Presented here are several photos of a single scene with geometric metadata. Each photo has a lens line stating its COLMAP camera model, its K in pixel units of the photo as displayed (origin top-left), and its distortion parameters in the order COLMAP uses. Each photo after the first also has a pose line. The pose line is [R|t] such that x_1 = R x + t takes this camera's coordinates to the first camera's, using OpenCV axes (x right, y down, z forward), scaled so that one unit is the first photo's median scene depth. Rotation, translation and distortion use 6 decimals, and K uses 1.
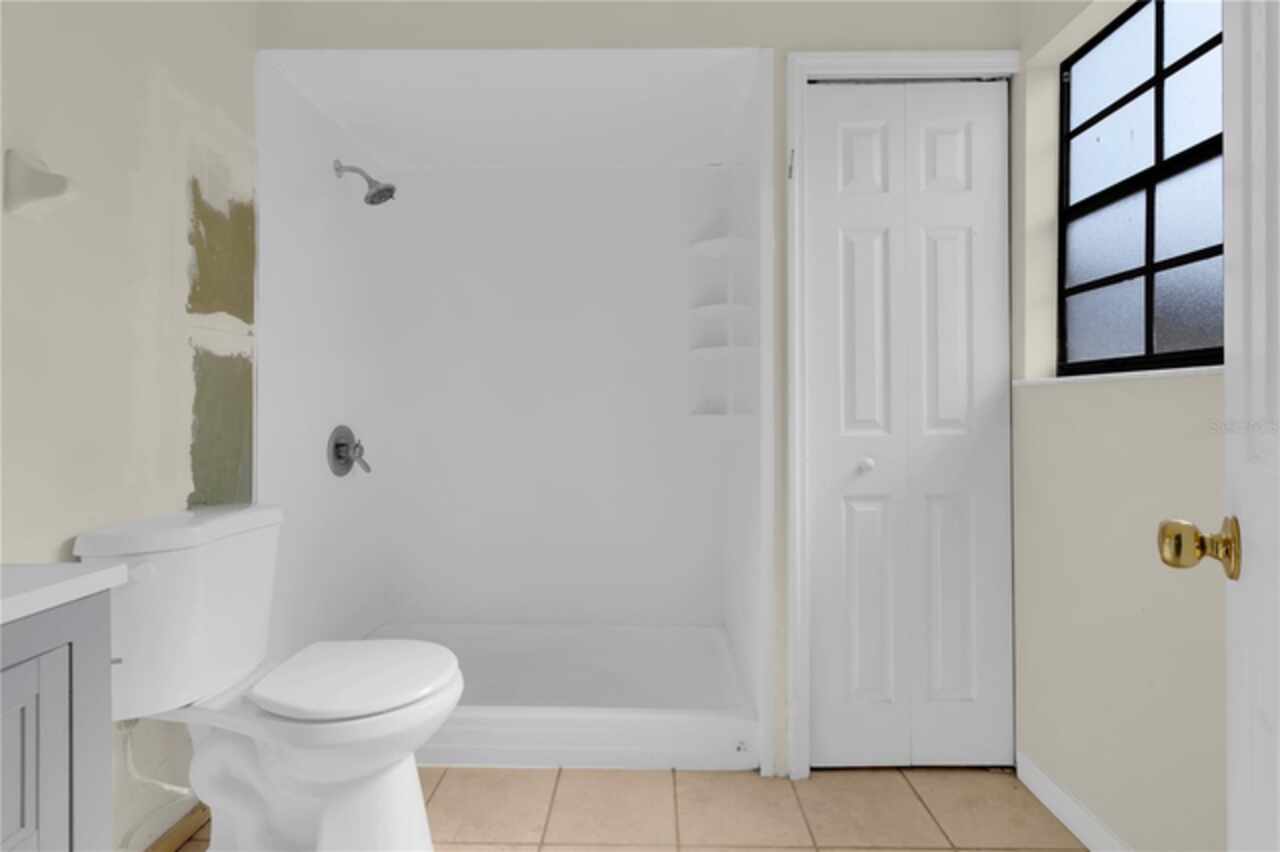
lens RADIAL K [[597.9, 0, 640.8], [0, 597.9, 415.6], [0, 0, 1]] dist [0.009978, -0.001060]
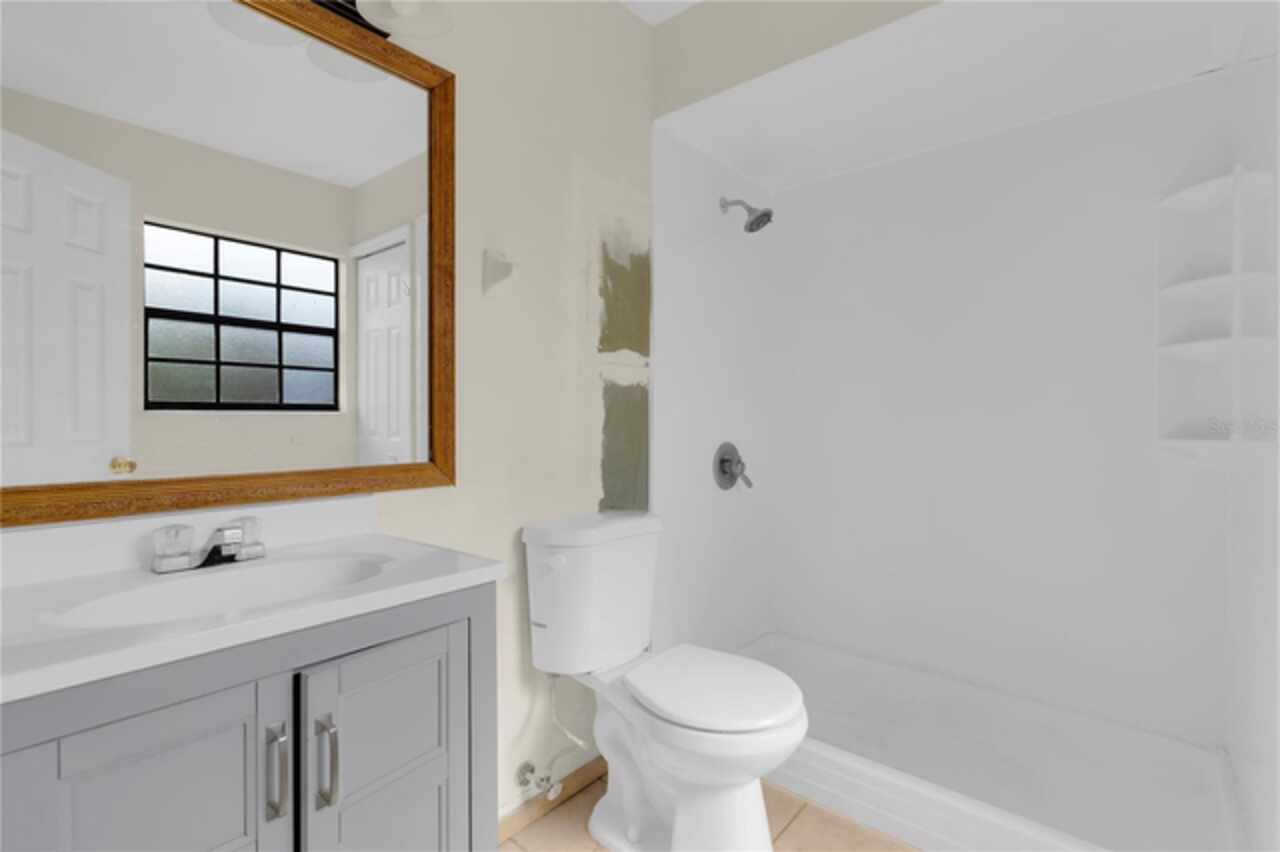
lens RADIAL K [[597.9, 0, 641.1], [0, 597.9, 429.4], [0, 0, 1]] dist [0.009978, -0.001060]
pose [[0.781494, 0.008672, -0.623852, 0.076593], [-0.004604, 0.999956, 0.008132, -0.023149], [0.623895, -0.003483, 0.781500, 0.092064]]
